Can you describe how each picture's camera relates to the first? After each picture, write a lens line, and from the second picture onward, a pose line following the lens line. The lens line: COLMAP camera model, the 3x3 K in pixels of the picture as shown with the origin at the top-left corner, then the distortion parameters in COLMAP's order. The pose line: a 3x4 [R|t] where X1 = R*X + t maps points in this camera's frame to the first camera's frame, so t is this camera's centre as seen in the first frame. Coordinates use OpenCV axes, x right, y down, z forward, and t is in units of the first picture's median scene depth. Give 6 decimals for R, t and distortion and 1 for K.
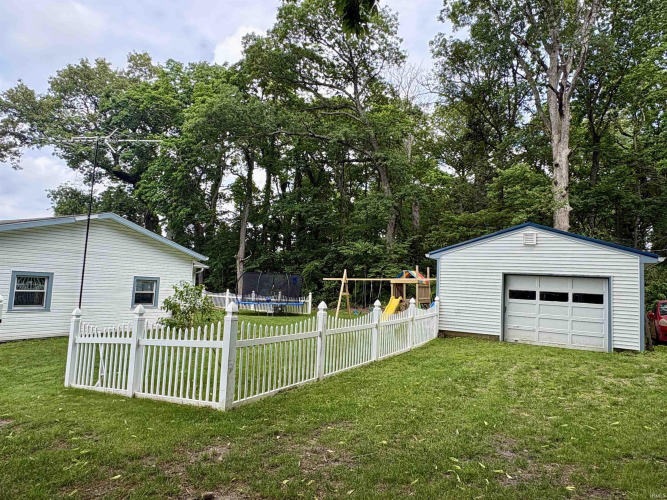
lens RADIAL K [[427.3, 0, 331.9], [0, 427.3, 249.5], [0, 0, 1]] dist [-0.011346, -0.001342]
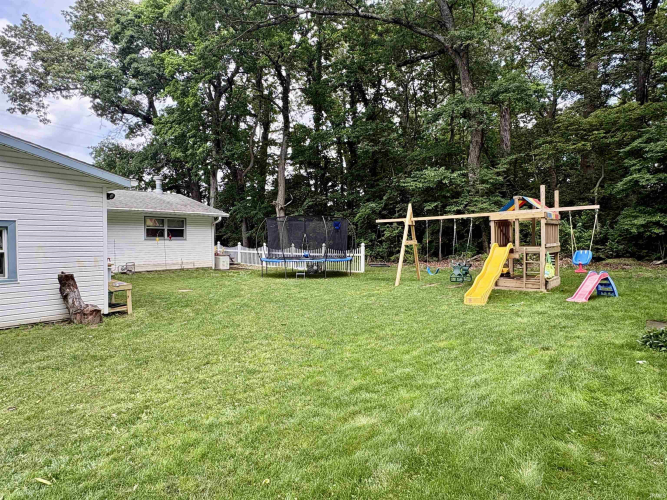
lens RADIAL K [[366.9, 0, 331.4], [0, 366.9, 253.7], [0, 0, 1]] dist [-0.008762, -0.000883]
pose [[0.980476, -0.031730, -0.194064, 0.017851], [0.055223, 0.991610, 0.116873, 0.044257], [0.188728, -0.125308, 0.974002, 0.388804]]
